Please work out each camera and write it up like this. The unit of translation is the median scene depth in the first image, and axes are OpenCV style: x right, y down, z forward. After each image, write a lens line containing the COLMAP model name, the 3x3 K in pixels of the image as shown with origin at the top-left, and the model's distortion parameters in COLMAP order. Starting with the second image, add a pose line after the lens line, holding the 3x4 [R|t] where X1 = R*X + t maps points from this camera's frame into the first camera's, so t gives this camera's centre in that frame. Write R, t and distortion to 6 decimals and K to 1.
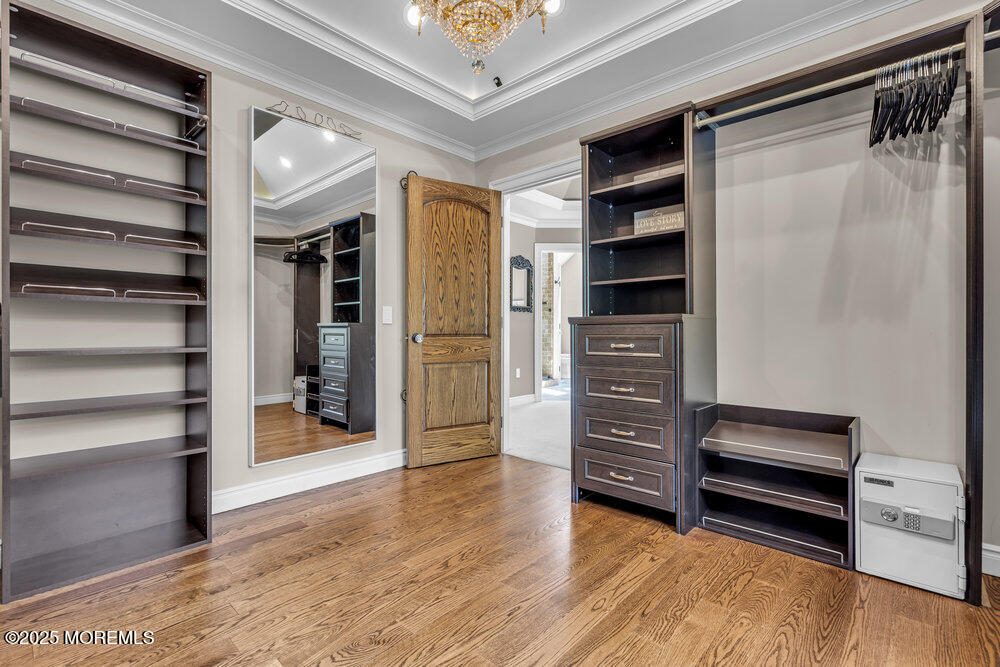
lens RADIAL K [[453.8, 0, 500.7], [0, 453.8, 331.9], [0, 0, 1]] dist [-0.000051, 0.000321]
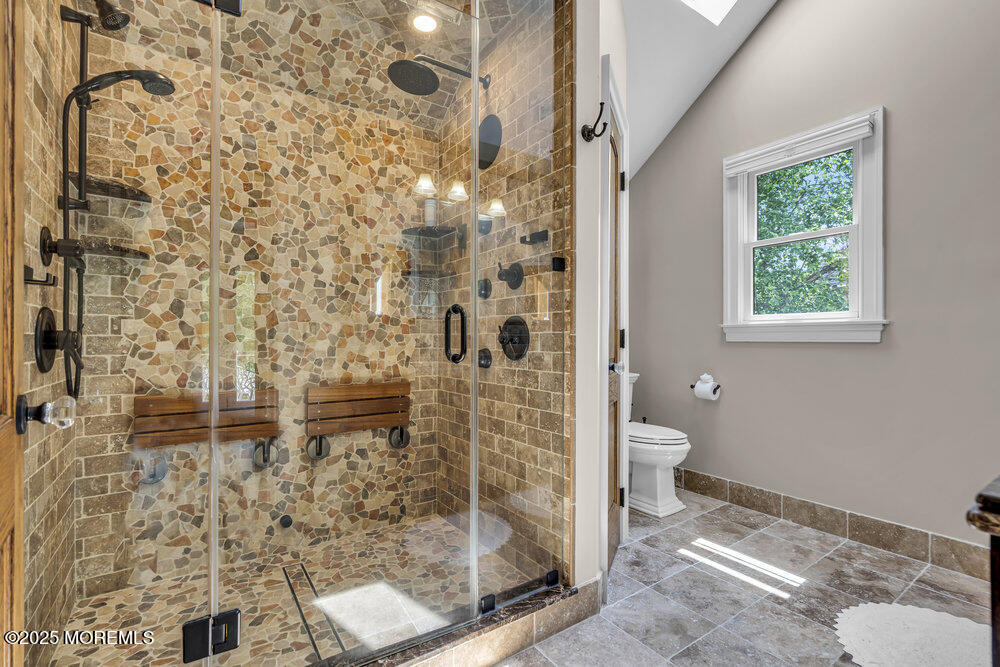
lens RADIAL K [[453.8, 0, 499.3], [0, 453.8, 336.5], [0, 0, 1]] dist [-0.000051, 0.000321]
pose [[0.974168, 0.000350, -0.225822, 0.129489], [-0.001373, 0.999989, -0.004375, -0.012879], [0.225819, 0.004572, 0.974159, 0.781825]]
